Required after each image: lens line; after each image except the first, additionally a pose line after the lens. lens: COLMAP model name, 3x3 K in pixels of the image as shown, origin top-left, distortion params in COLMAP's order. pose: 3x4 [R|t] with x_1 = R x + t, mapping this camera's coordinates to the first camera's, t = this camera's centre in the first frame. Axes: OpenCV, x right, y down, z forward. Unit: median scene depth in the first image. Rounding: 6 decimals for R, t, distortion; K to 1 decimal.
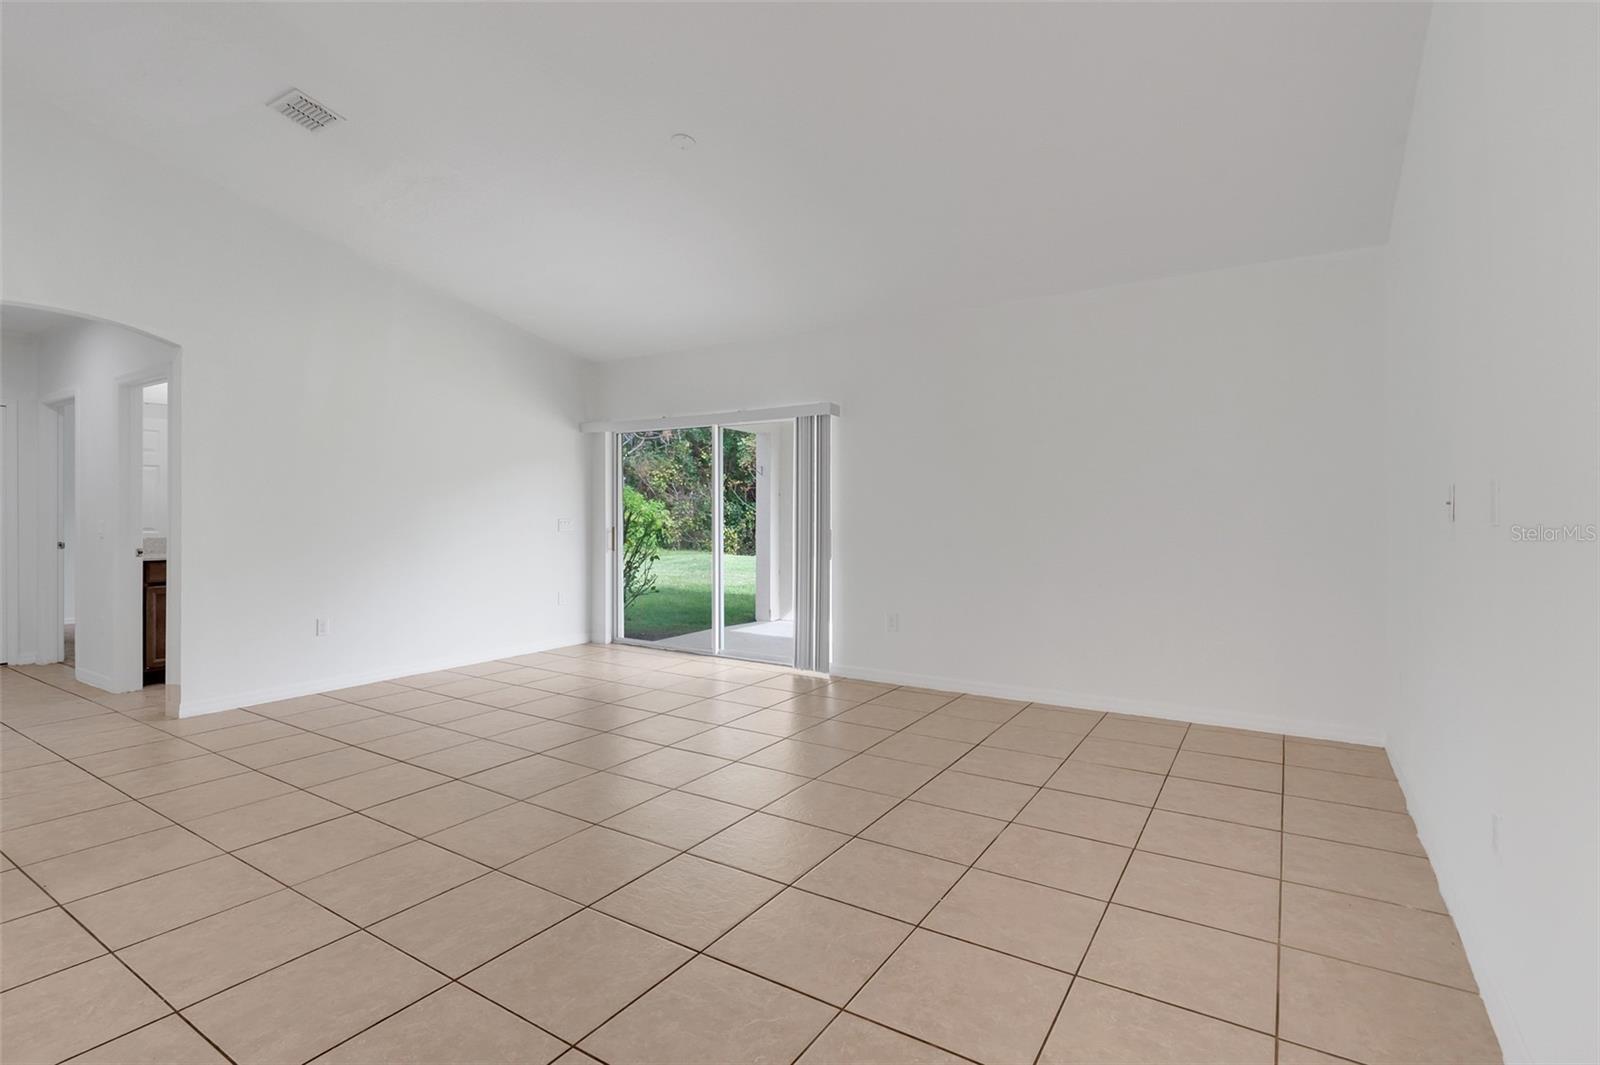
lens RADIAL K [[753.5, 0, 806.1], [0, 753.5, 522.5], [0, 0, 1]] dist [-0.001928, -0.000313]
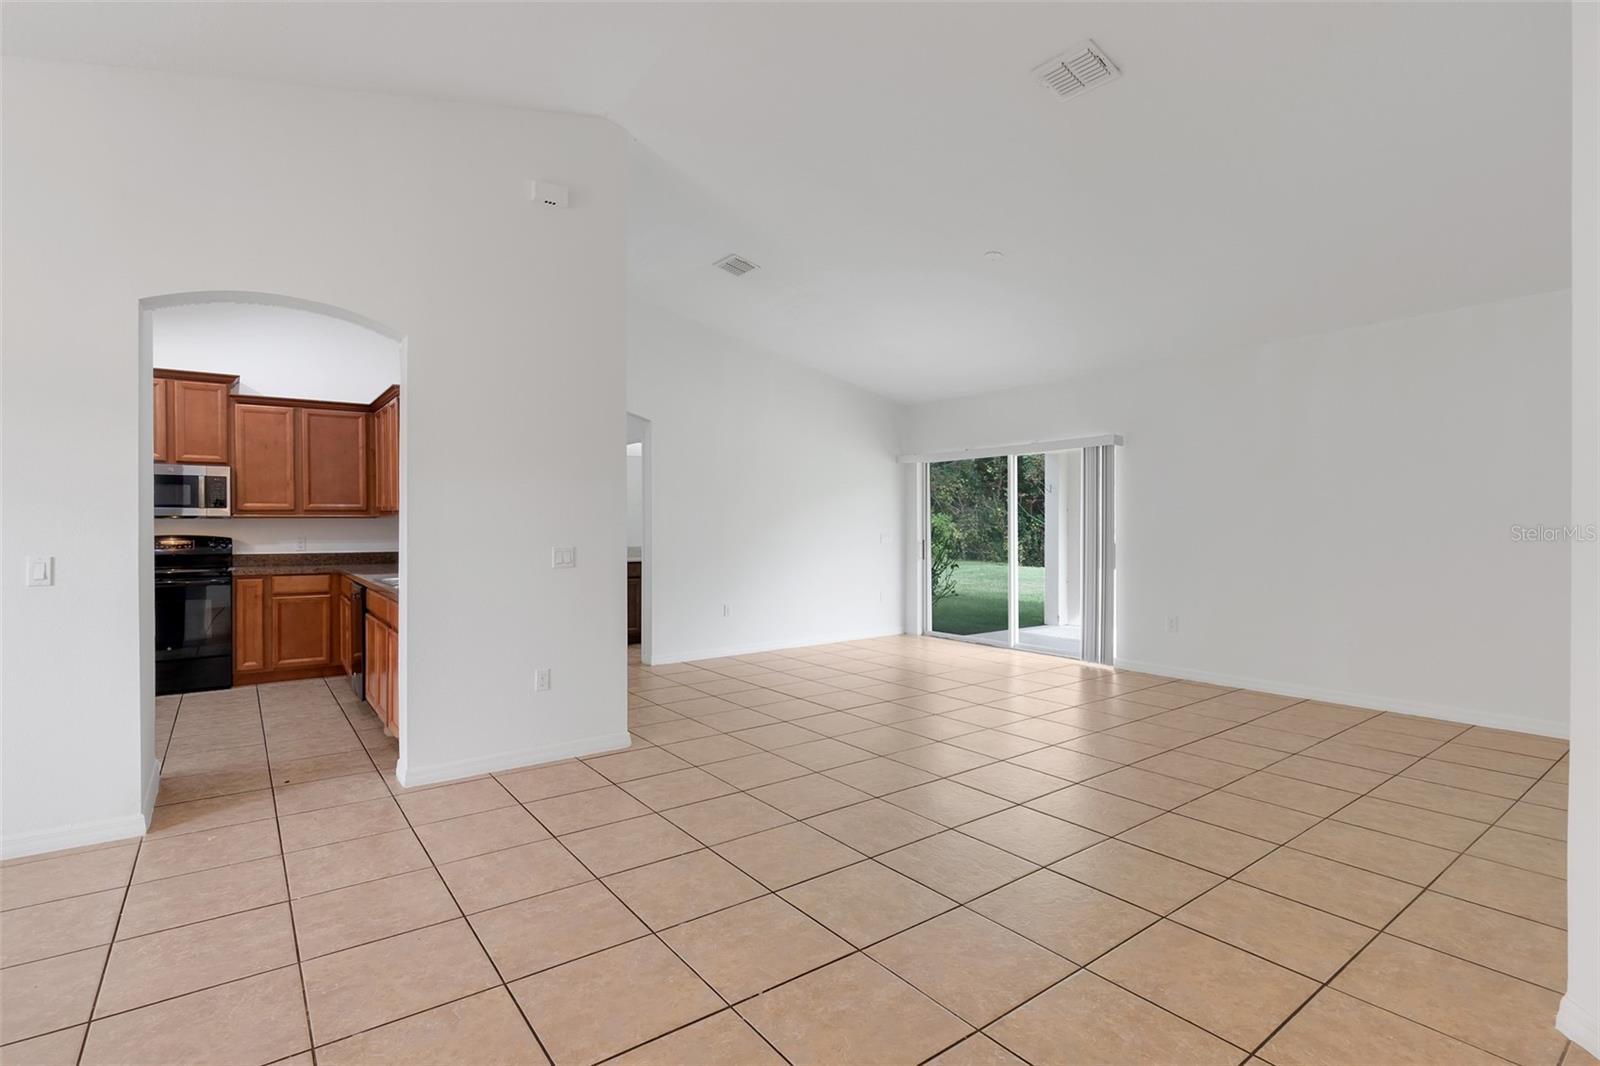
lens RADIAL K [[762.3, 0, 794.8], [0, 762.3, 532.3], [0, 0, 1]] dist [-0.005013, -0.000293]
pose [[0.929901, -0.000584, -0.367809, 0.004425], [0.000199, 0.999999, -0.001085, -0.005239], [0.367809, 0.000936, 0.929901, -0.227584]]
